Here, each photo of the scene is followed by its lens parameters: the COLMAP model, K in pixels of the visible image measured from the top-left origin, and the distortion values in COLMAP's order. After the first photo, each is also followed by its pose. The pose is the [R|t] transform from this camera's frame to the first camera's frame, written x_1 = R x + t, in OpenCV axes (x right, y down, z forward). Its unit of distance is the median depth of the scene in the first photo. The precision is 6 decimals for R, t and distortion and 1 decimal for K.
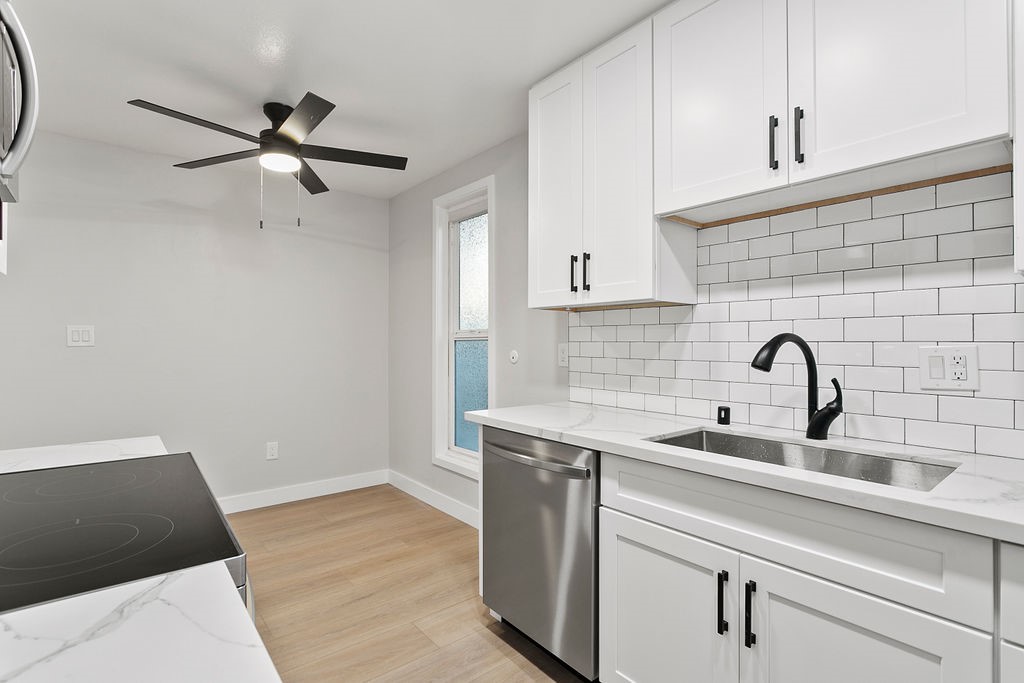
lens RADIAL K [[490.7, 0, 507.5], [0, 490.7, 342.6], [0, 0, 1]] dist [-0.003382, 0.001531]
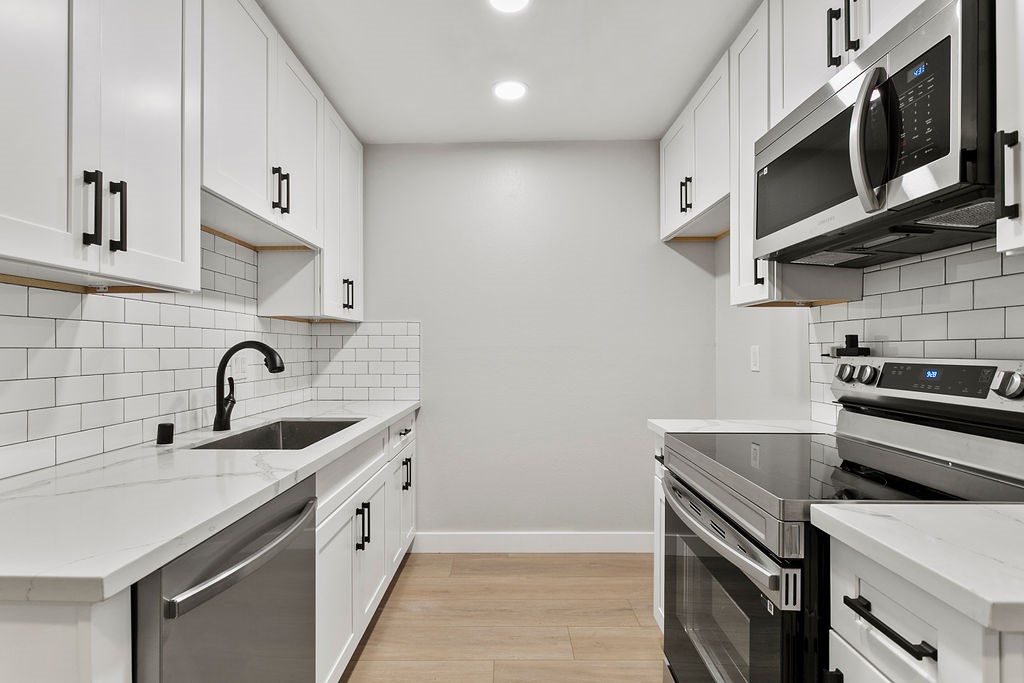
lens RADIAL K [[490.7, 0, 506.7], [0, 490.7, 343.9], [0, 0, 1]] dist [-0.003382, 0.001531]
pose [[-0.768883, 0.008079, 0.639339, -0.435277], [0.002488, 0.999950, -0.009645, 0.000960], [-0.639385, -0.005825, -0.768865, 0.976734]]
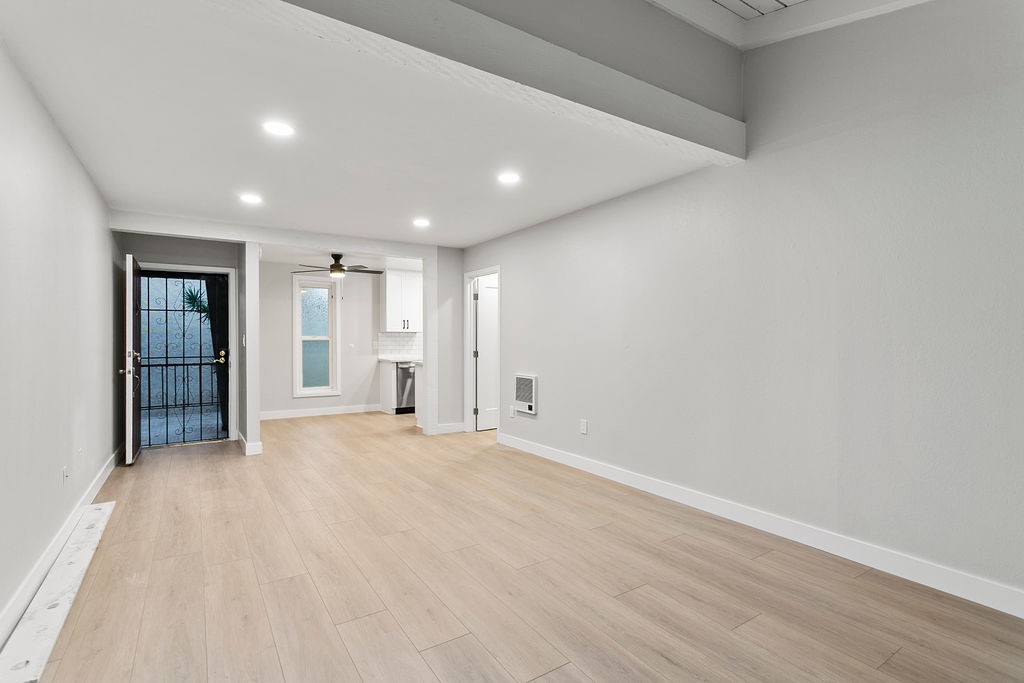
lens RADIAL K [[484.3, 0, 508.1], [0, 484.3, 337.5], [0, 0, 1]] dist [-0.000502, 0.001120]
pose [[0.097234, 0.006760, 0.995239, -3.347342], [0.002951, 0.999971, -0.007081, -0.000463], [-0.995257, 0.003625, 0.097212, -0.225955]]
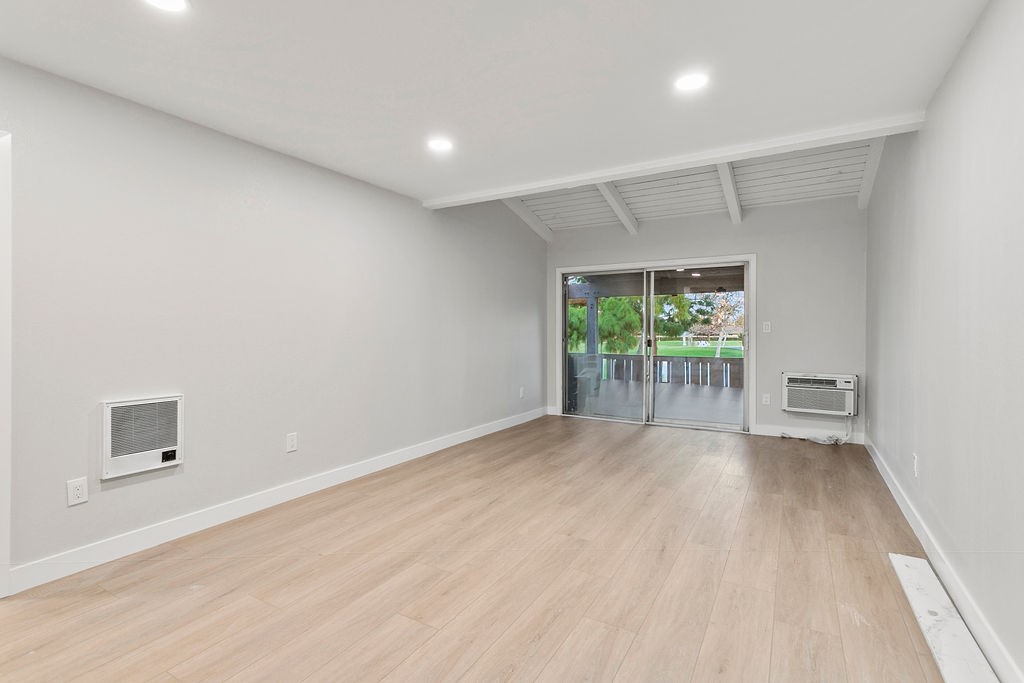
lens RADIAL K [[484.3, 0, 503.8], [0, 484.3, 337.1], [0, 0, 1]] dist [-0.000502, 0.001120]
pose [[-0.937920, 0.004090, -0.346829, -1.493471], [-0.001508, 0.999873, 0.015867, -0.002940], [0.346849, 0.015405, -0.937794, 1.266511]]
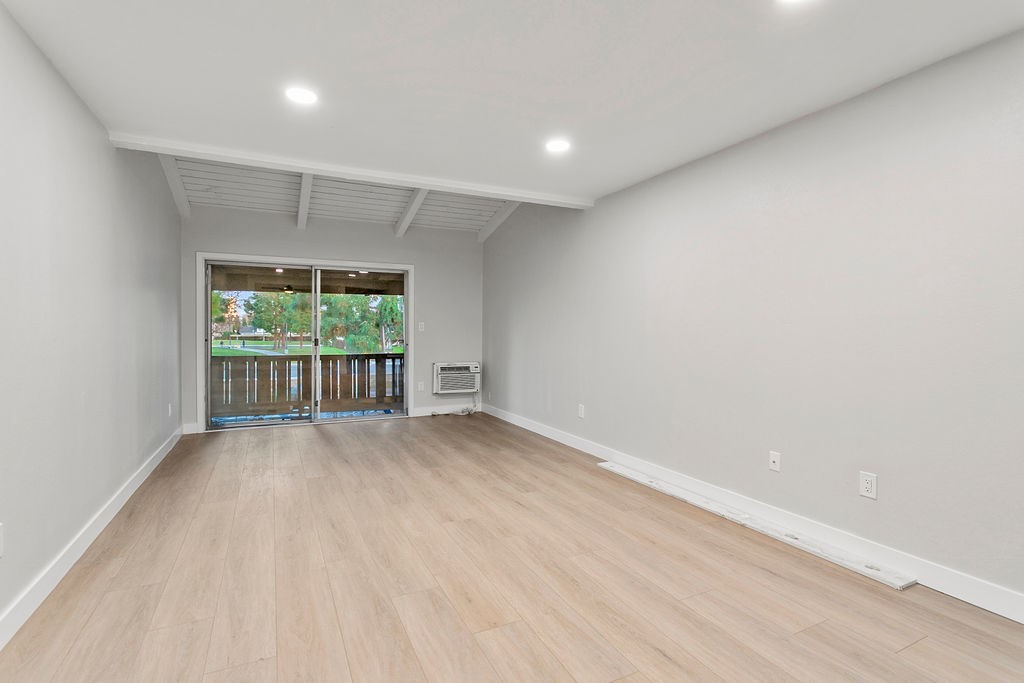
lens RADIAL K [[484.3, 0, 497.8], [0, 484.3, 335.5], [0, 0, 1]] dist [-0.000502, 0.001120]
pose [[-0.235216, 0.008982, -0.971902, -0.840476], [-0.003891, 0.999941, 0.010183, 0.004374], [0.971935, 0.006177, -0.235167, 0.609303]]
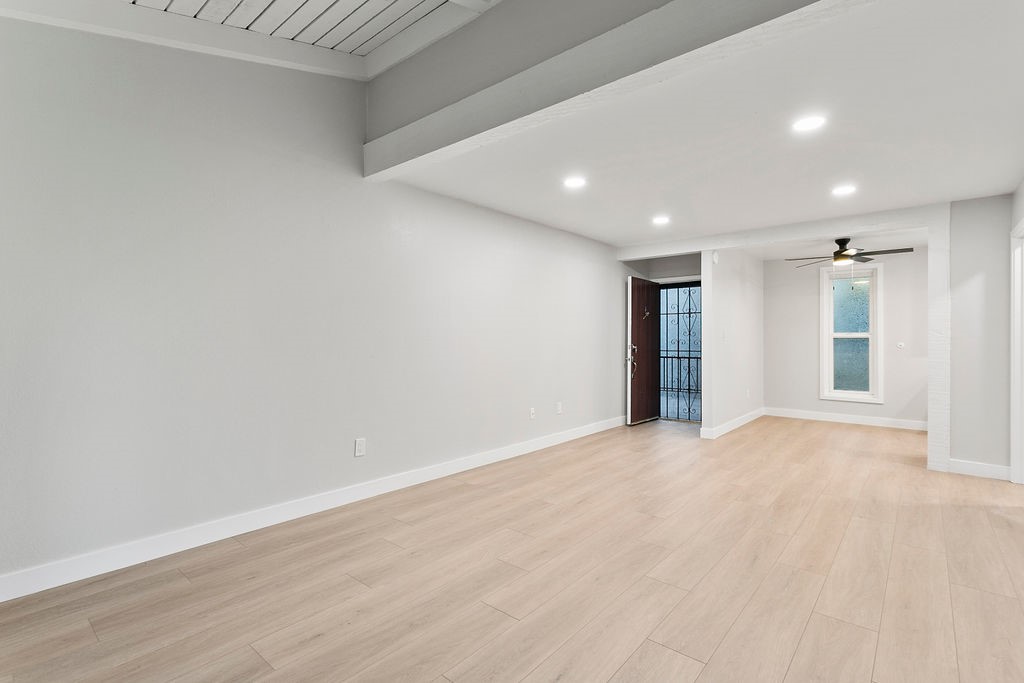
lens RADIAL K [[484.3, 0, 504.0], [0, 484.3, 341.7], [0, 0, 1]] dist [-0.000502, 0.001120]
pose [[0.983669, 0.000455, 0.179985, -2.744239], [-0.001394, 0.999986, 0.005087, 0.004260], [-0.179980, -0.005255, 0.983656, -1.106196]]
